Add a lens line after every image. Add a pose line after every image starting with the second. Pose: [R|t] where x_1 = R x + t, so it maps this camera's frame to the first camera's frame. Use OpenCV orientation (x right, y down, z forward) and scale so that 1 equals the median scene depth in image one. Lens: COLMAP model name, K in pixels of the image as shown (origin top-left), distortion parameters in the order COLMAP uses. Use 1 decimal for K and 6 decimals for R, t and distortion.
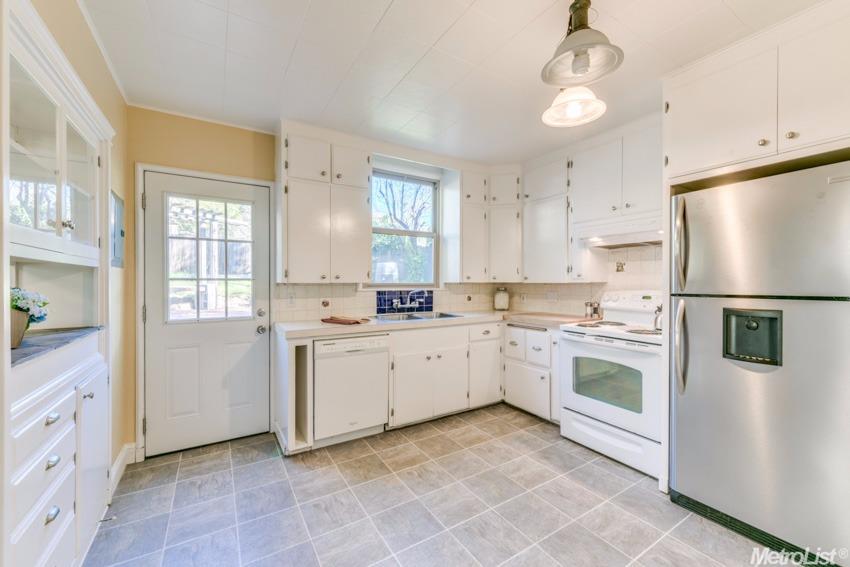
lens RADIAL K [[340.7, 0, 424.2], [0, 340.7, 282.7], [0, 0, 1]] dist [-0.000478, -0.000185]
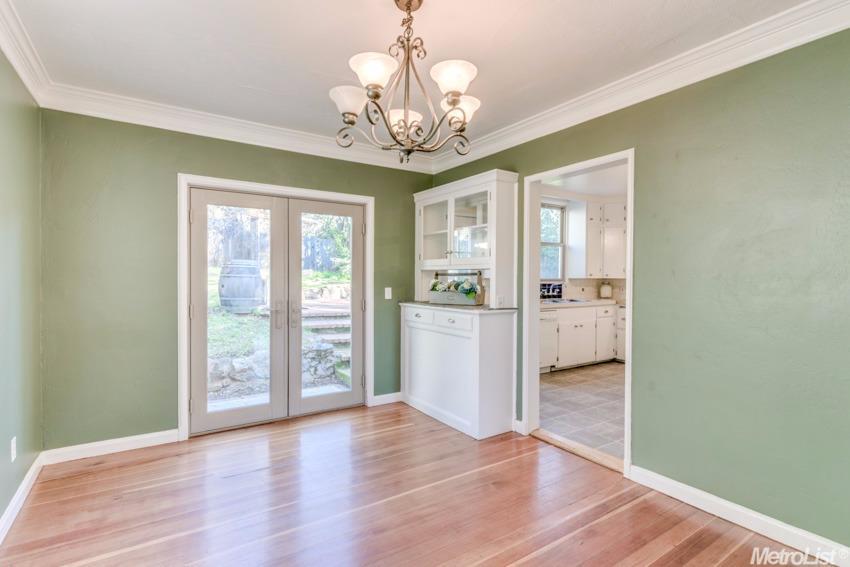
lens RADIAL K [[412.9, 0, 403.2], [0, 412.9, 283.4], [0, 0, 1]] dist [0.001540, -0.000091]
pose [[0.999975, 0.002669, -0.006596, -0.811837], [-0.002576, 0.999898, 0.014031, -0.001658], [0.006633, -0.014014, 0.999880, -0.950307]]
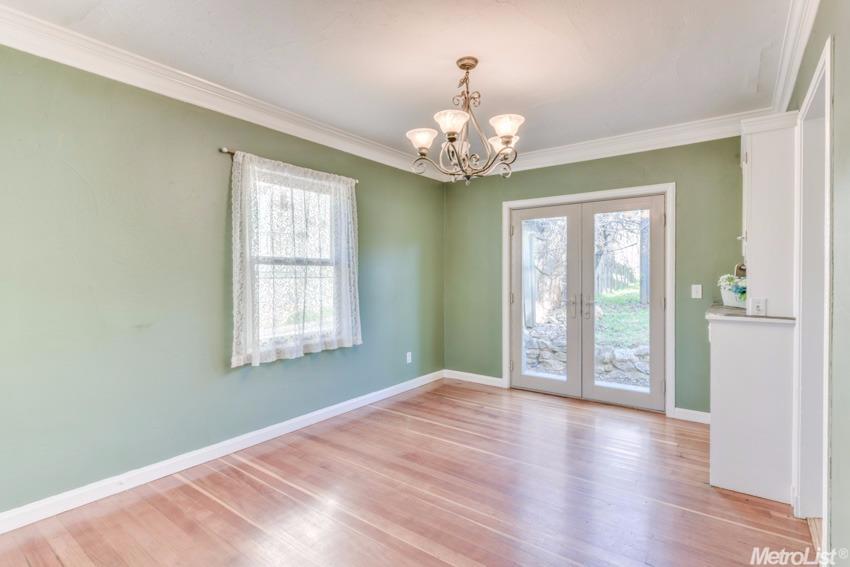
lens RADIAL K [[408.1, 0, 426.1], [0, 408.1, 280.3], [0, 0, 1]] dist [0.001896, 0.000367]
pose [[0.355720, 0.010430, -0.934534, 0.014814], [0.004856, 0.999904, 0.013008, 0.000997], [0.934580, -0.009165, 0.355635, -0.664952]]
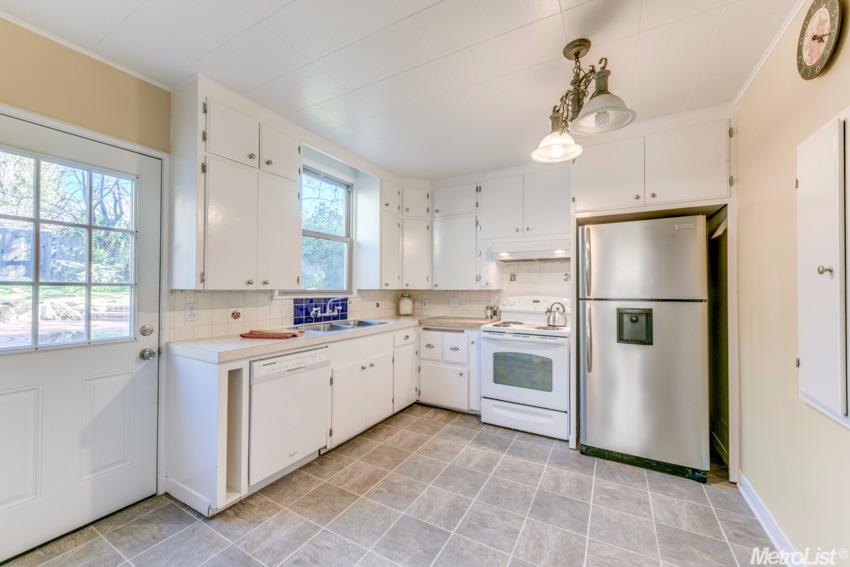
lens RADIAL K [[331.3, 0, 421.8], [0, 331.3, 283.7], [0, 0, 1]] dist [-0.001665, -0.000346]
pose [[0.876367, 0.010343, 0.481533, -0.310191], [-0.002773, 0.999861, -0.016429, -0.001227], [-0.481636, 0.013062, 0.876274, 0.105195]]
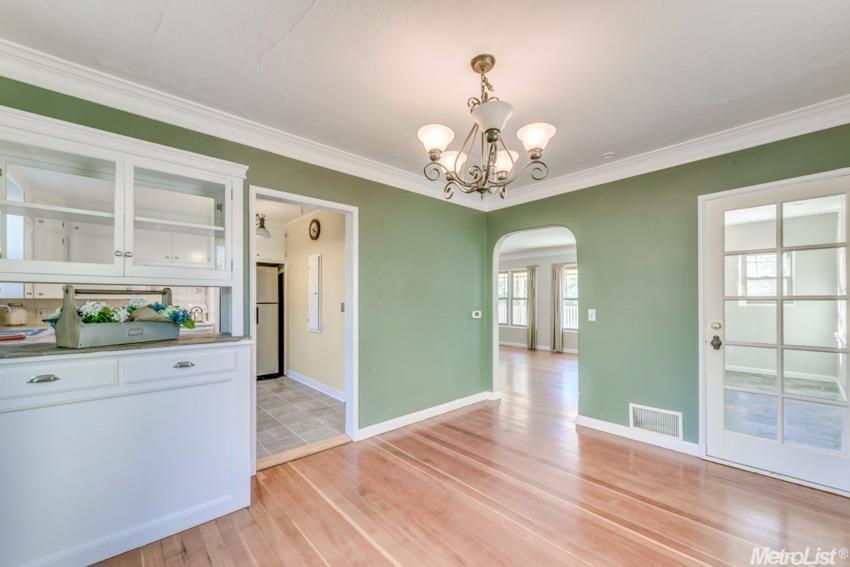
lens RADIAL K [[350.1, 0, 442.3], [0, 350.1, 296.7], [0, 0, 1]] dist [-0.000027, -0.000114]
pose [[-0.221765, 0.005961, 0.975082, -1.476716], [-0.000531, 0.999980, -0.006234, -0.000170], [-0.975100, -0.001900, -0.221757, -0.001885]]
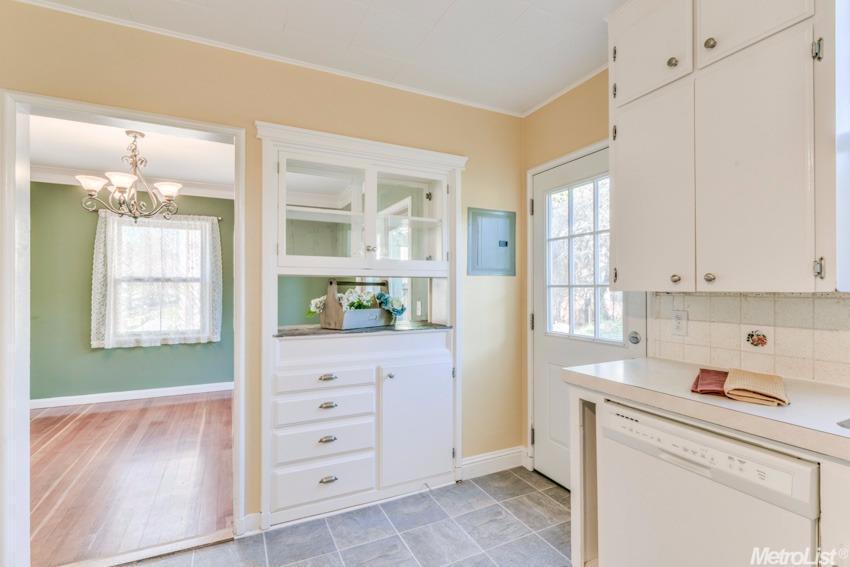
lens RADIAL K [[382.7, 0, 424.2], [0, 382.7, 286.3], [0, 0, 1]] dist [0.000724, 0.000006]
pose [[-0.091928, -0.004991, -0.995753, 0.263625], [-0.000174, 0.999988, -0.004996, -0.003488], [0.995766, -0.000286, -0.091928, 0.685502]]
